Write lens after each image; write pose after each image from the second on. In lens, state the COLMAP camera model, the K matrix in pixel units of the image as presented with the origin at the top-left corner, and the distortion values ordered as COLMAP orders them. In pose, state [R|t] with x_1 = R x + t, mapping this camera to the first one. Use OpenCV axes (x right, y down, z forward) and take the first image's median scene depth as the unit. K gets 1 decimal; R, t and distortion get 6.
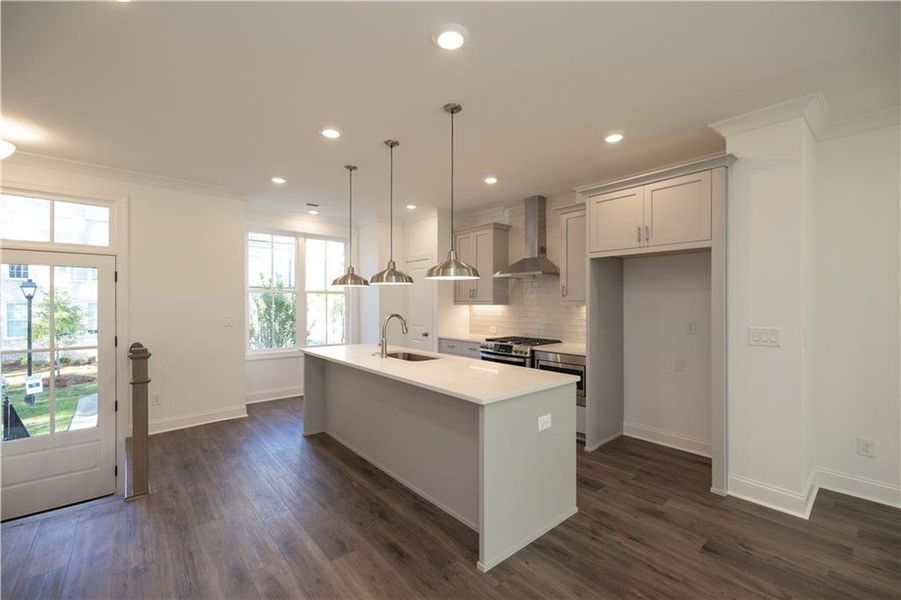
lens RADIAL K [[373.8, 0, 442.4], [0, 373.8, 302.8], [0, 0, 1]] dist [-0.000312, 0.000120]
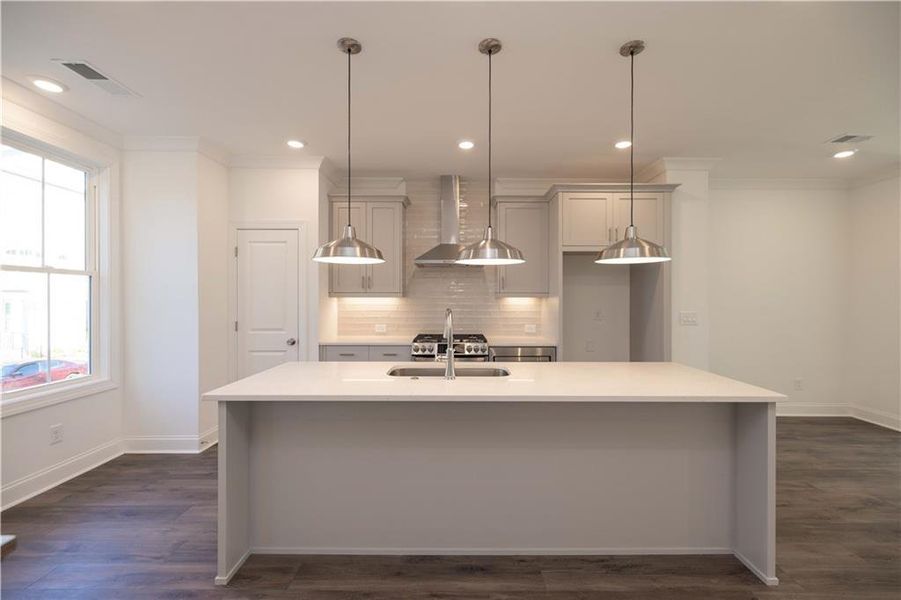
lens RADIAL K [[384.4, 0, 451.0], [0, 384.4, 298.5], [0, 0, 1]] dist [0.001330, 0.000445]
pose [[0.646674, -0.001385, 0.762766, -0.586387], [0.000226, 0.999999, 0.001624, 0.008820], [-0.762767, -0.000878, 0.646673, 0.521002]]
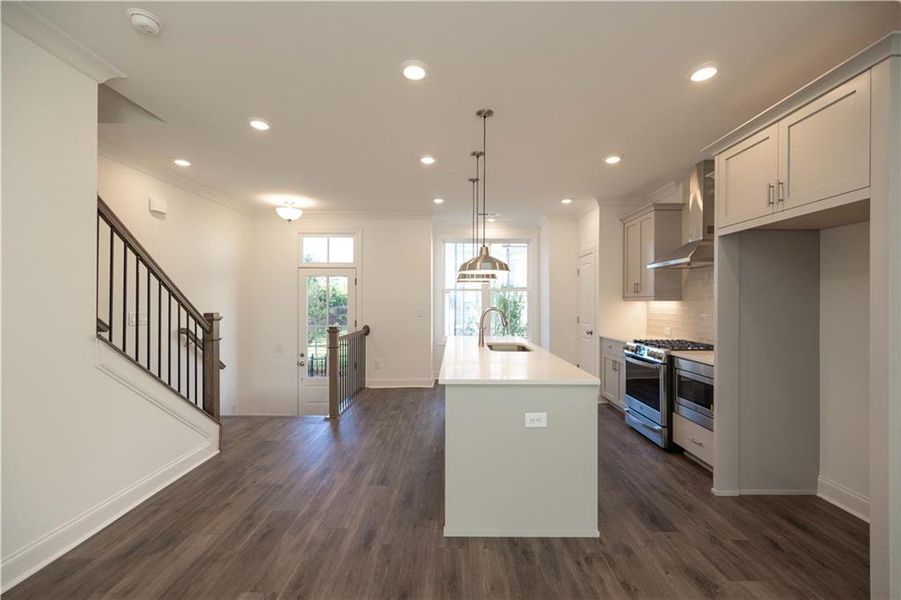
lens RADIAL K [[370.0, 0, 450.5], [0, 370.0, 300.0], [0, 0, 1]] dist [-0.003048, -0.000161]
pose [[0.766540, -0.001237, -0.642195, 0.433830], [-0.003906, 0.999971, -0.006588, 0.014898], [0.642184, 0.007558, 0.766513, 0.087574]]
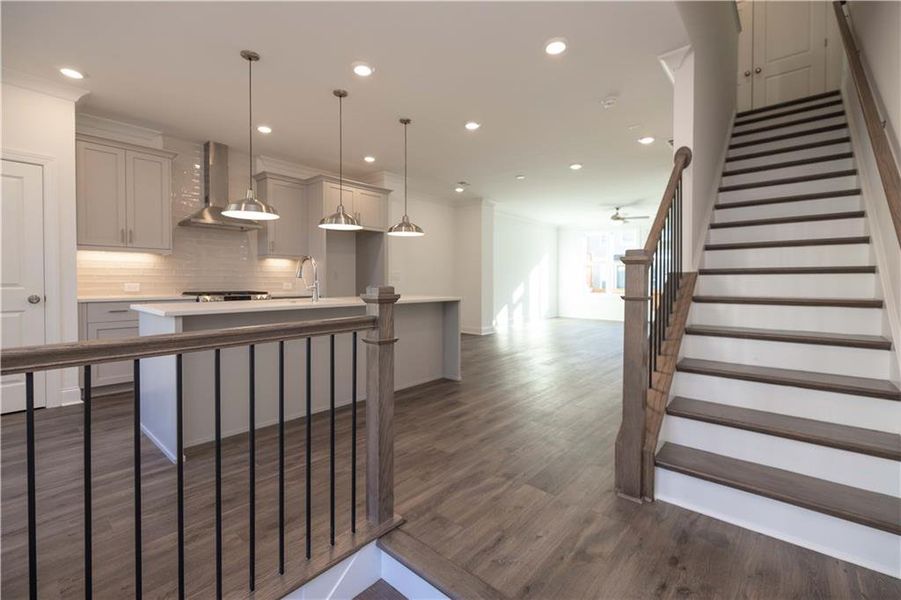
lens RADIAL K [[392.4, 0, 450.7], [0, 392.4, 281.0], [0, 0, 1]] dist [-0.000782, -0.000026]
pose [[-0.148898, -0.003534, 0.988846, -1.079178], [-0.002403, 0.999992, 0.003212, 0.080657], [-0.988850, -0.001898, -0.148906, 0.723962]]
